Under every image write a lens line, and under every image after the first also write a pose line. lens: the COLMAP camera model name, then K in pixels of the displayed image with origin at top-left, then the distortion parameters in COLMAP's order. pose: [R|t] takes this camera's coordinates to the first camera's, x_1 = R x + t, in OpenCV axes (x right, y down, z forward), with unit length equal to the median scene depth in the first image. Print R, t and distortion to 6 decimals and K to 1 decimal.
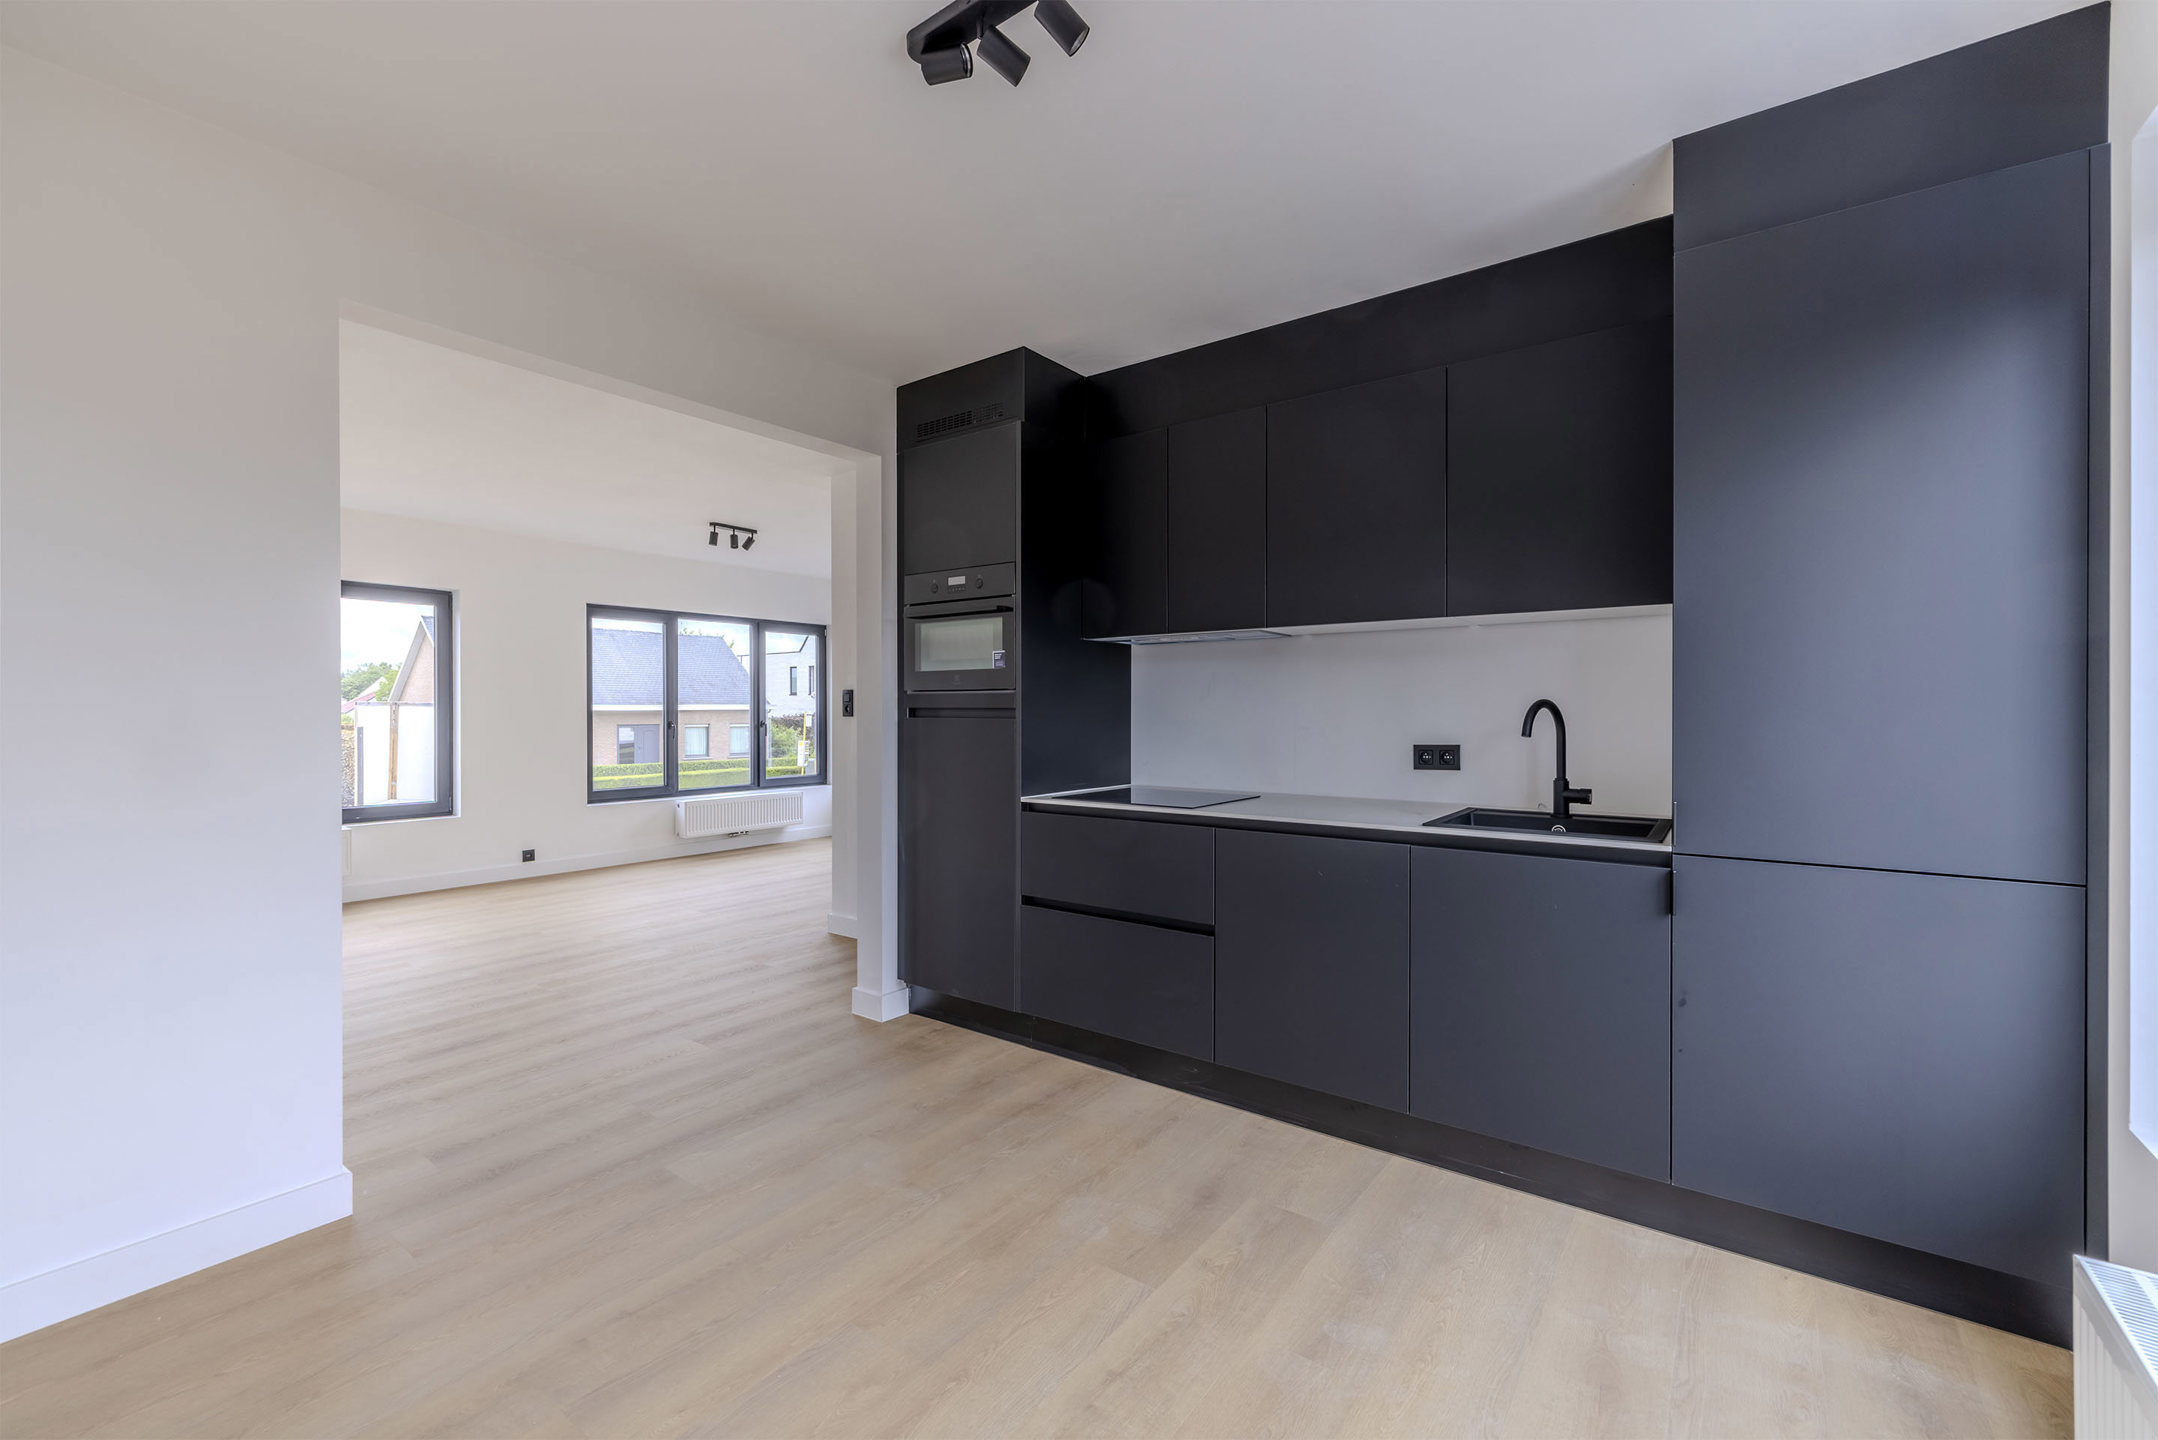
lens RADIAL K [[903.9, 0, 1081.0], [0, 903.9, 708.5], [0, 0, 1]] dist [-0.000931, -0.000101]
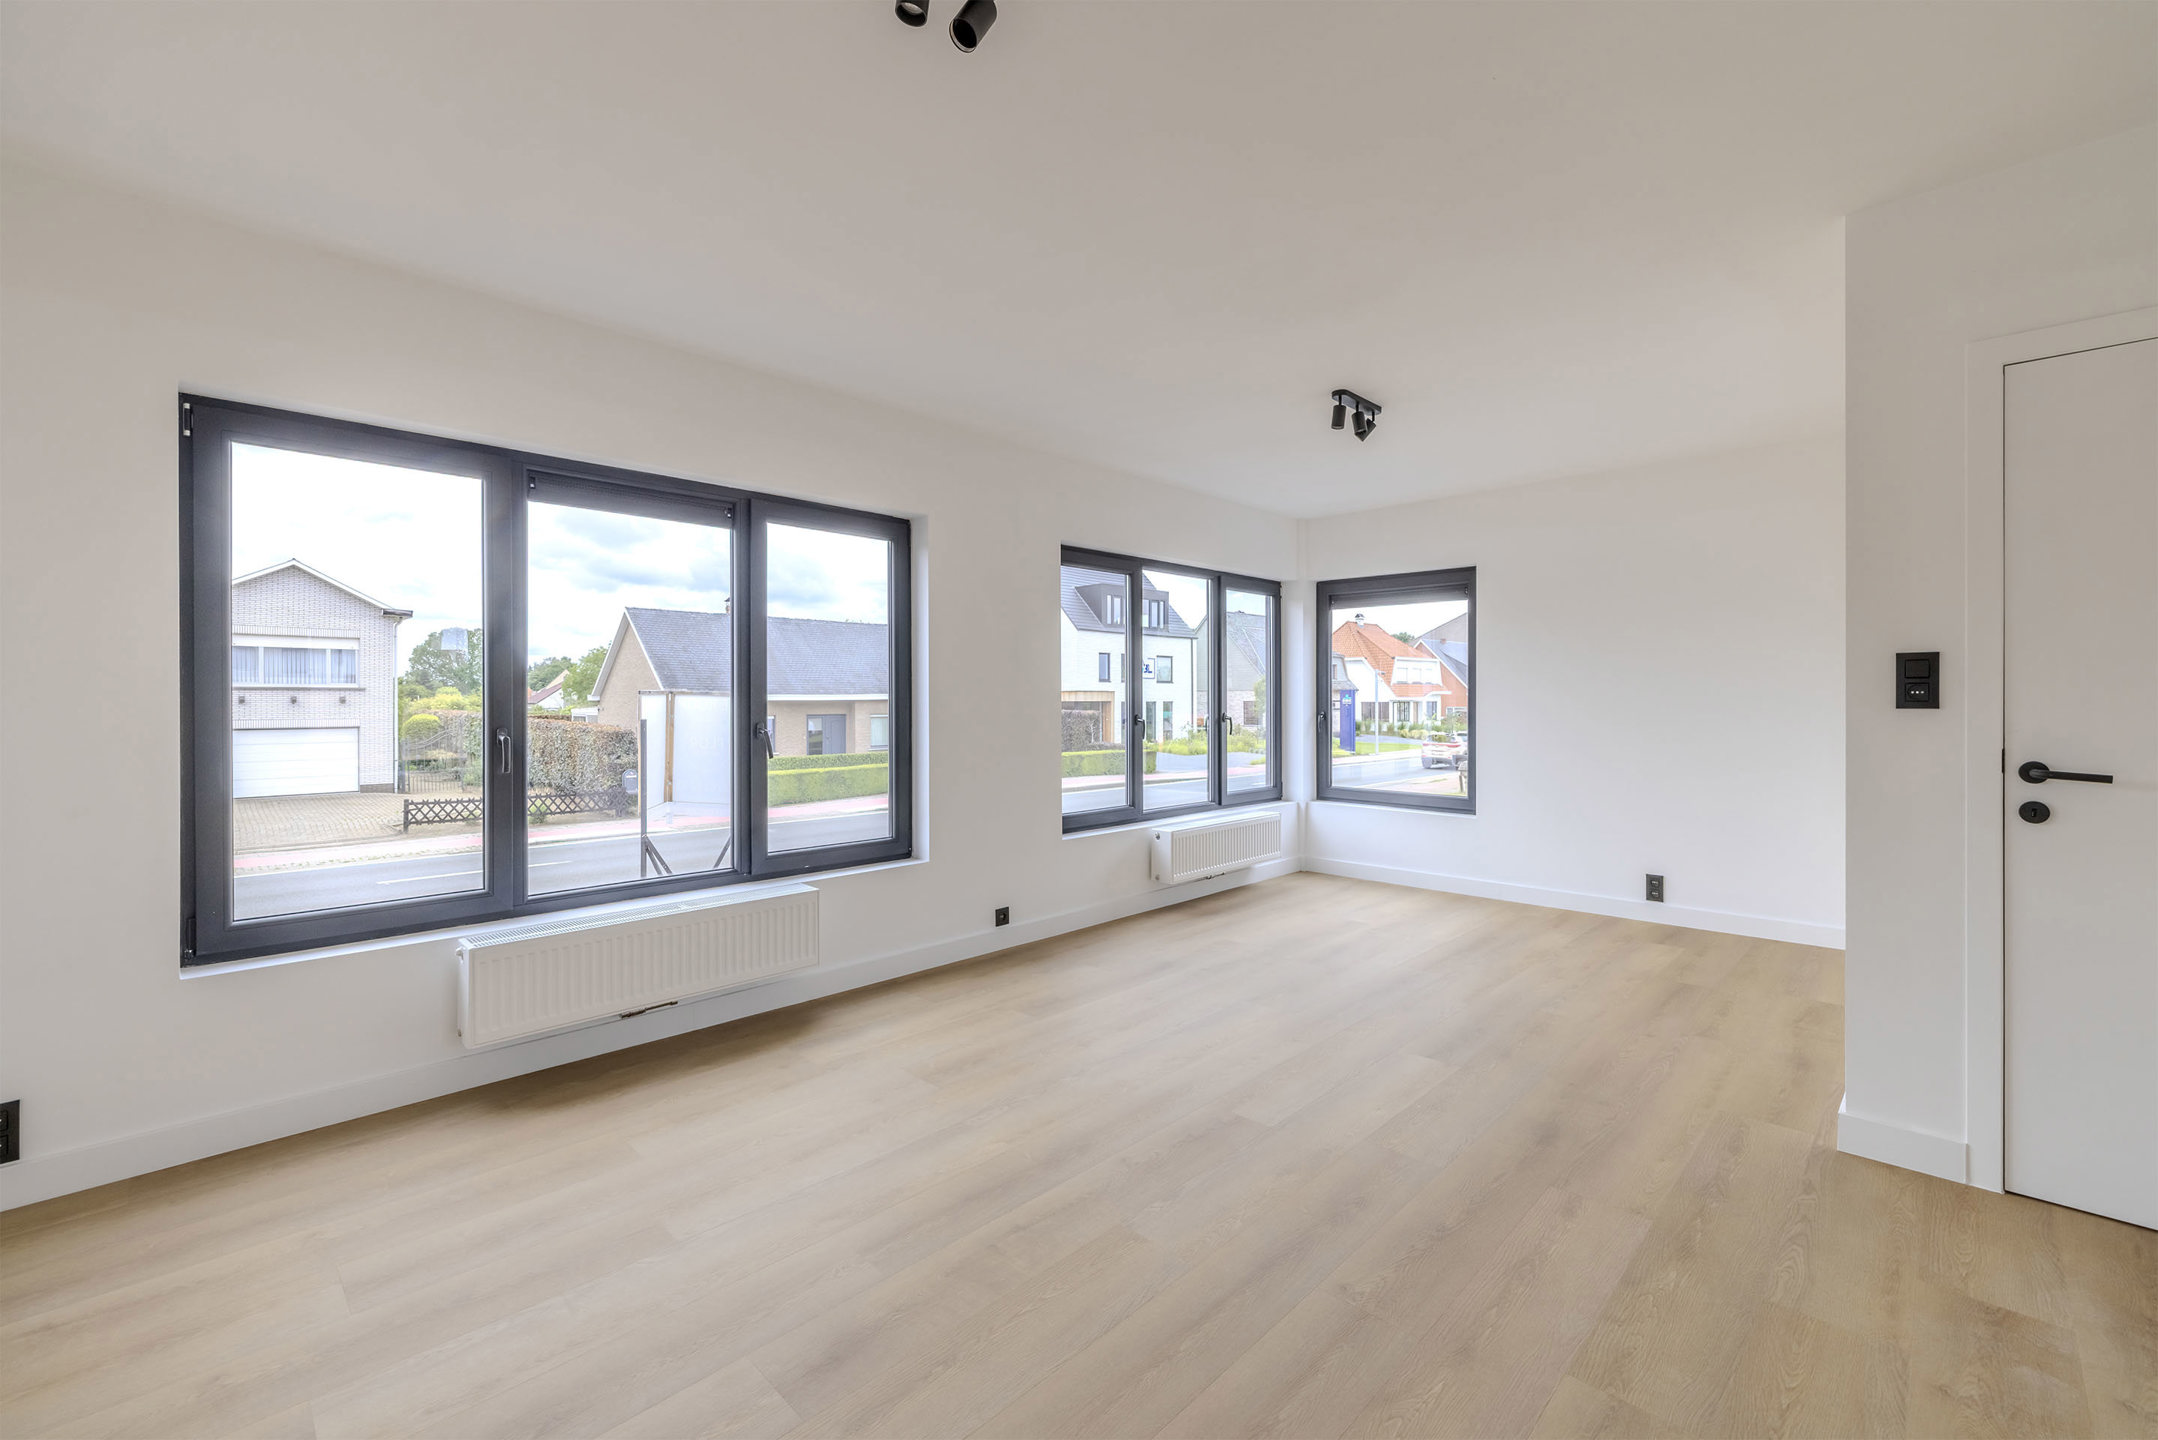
lens RADIAL K [[903.9, 0, 1081.0], [0, 903.9, 708.5], [0, 0, 1]] dist [-0.000931, -0.000101]
pose [[0.990907, -0.000867, -0.134547, -0.400758], [0.002438, 0.999931, 0.011507, 0.000907], [0.134528, -0.011731, 0.990840, 0.299638]]
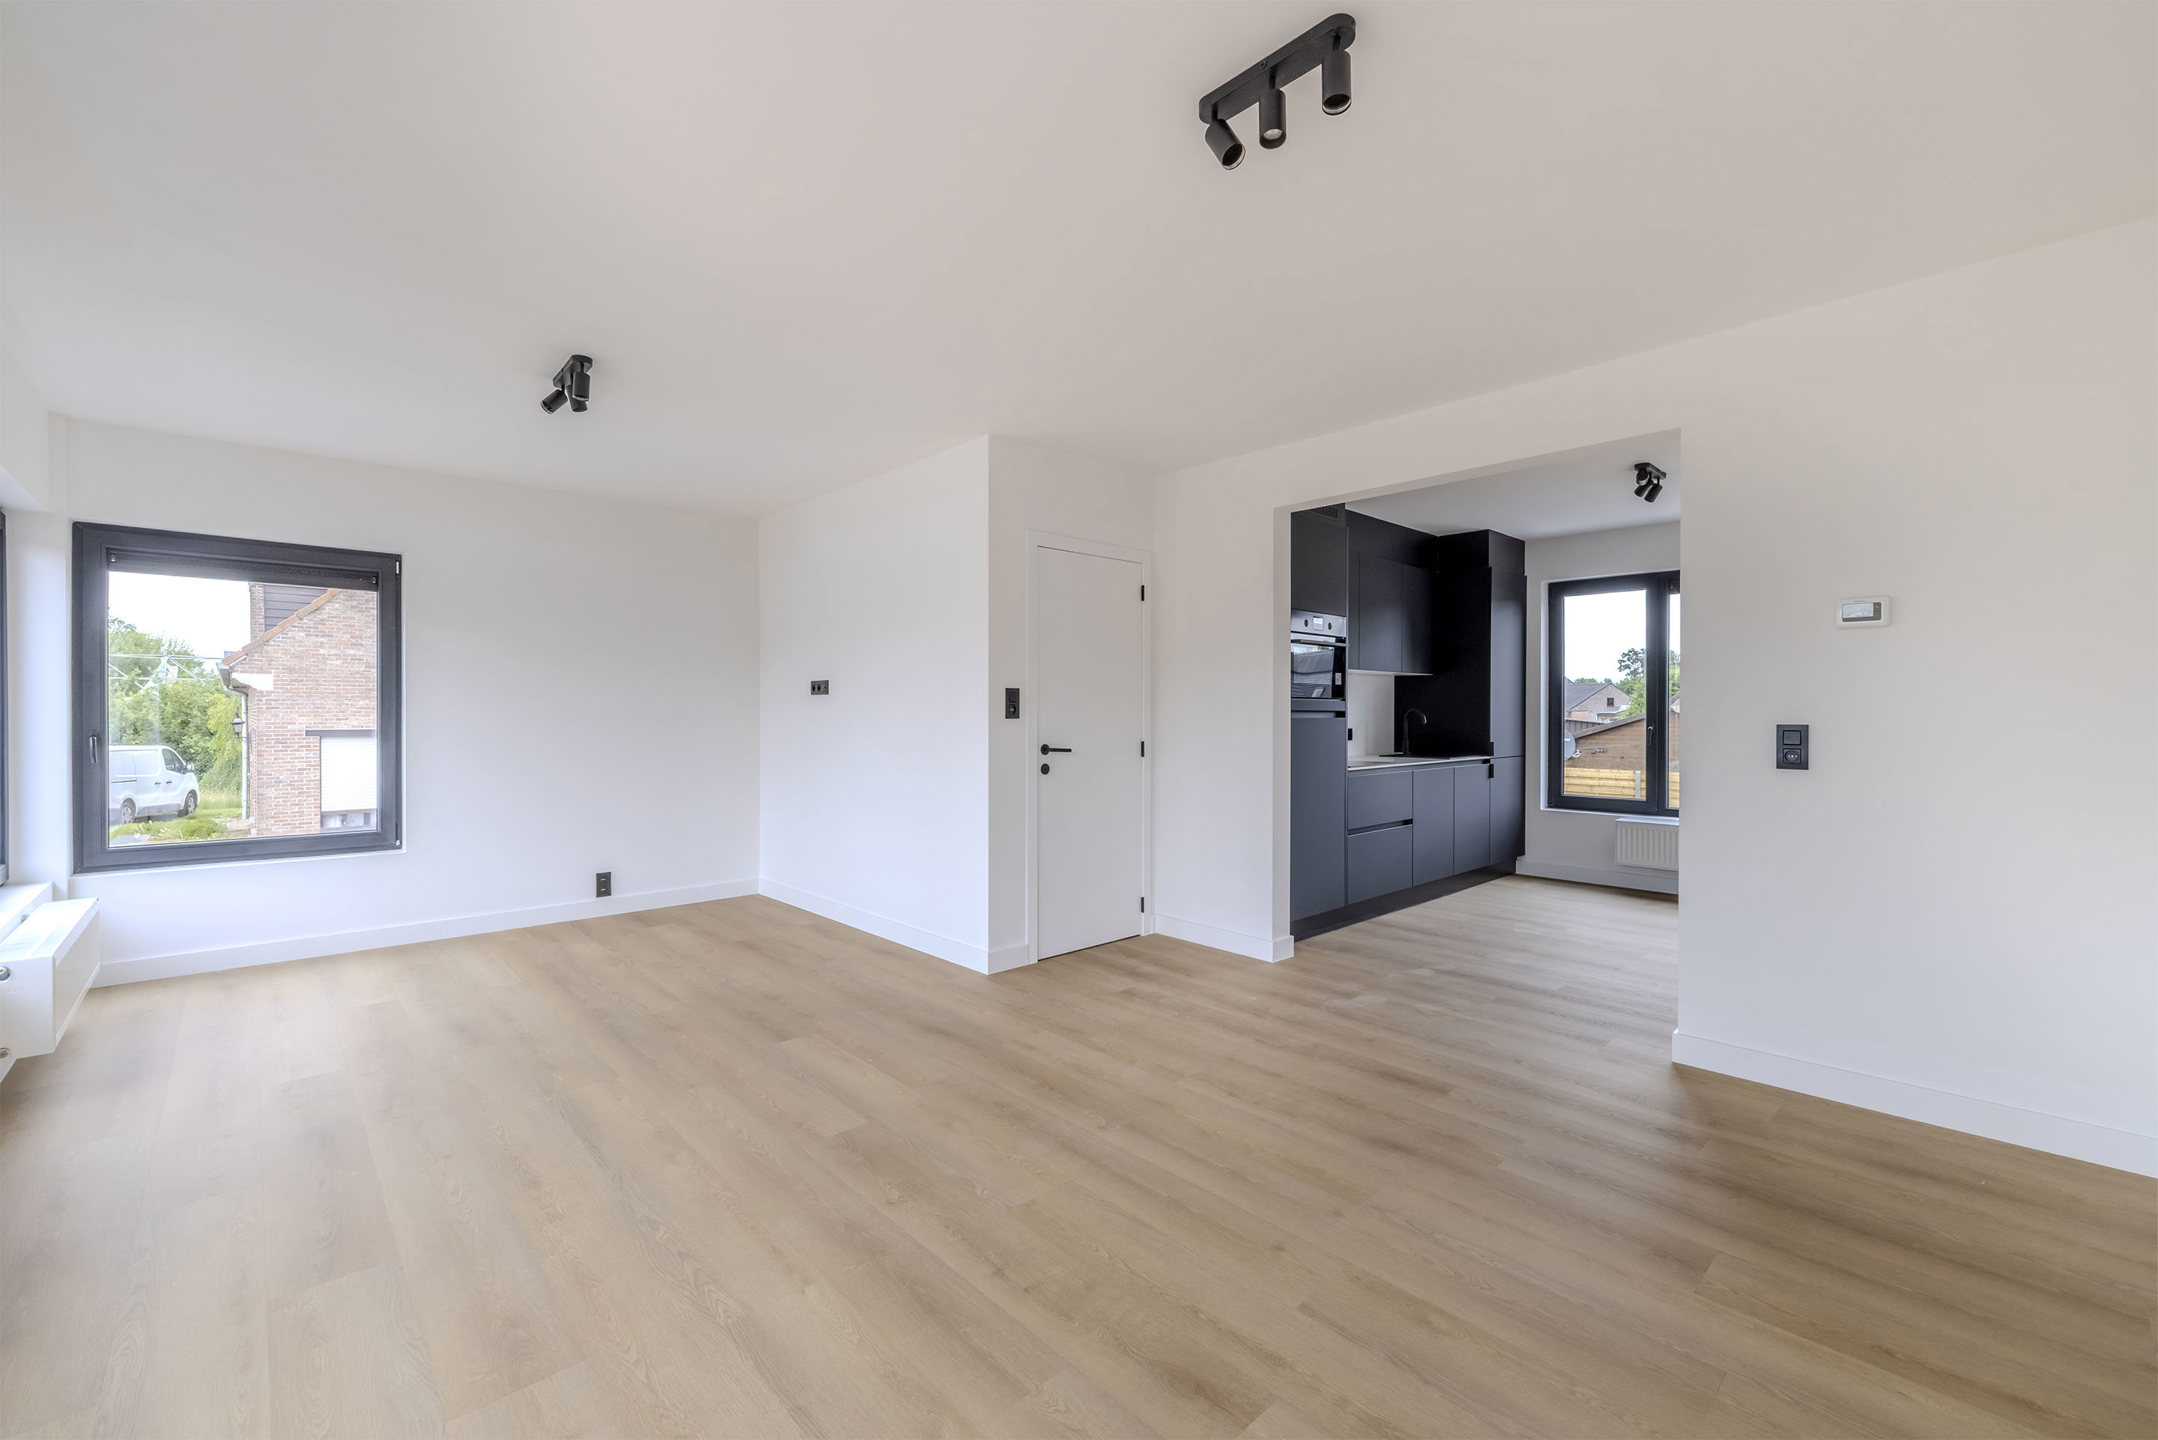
lens RADIAL K [[892.9, 0, 1083.3], [0, 892.9, 720.6], [0, 0, 1]] dist [0.000215, 0.000084]
pose [[0.170007, -0.008229, 0.985408, -0.701500], [-0.003546, 0.999954, 0.008963, 0.001284], [-0.985436, -0.005018, 0.169970, 0.499618]]
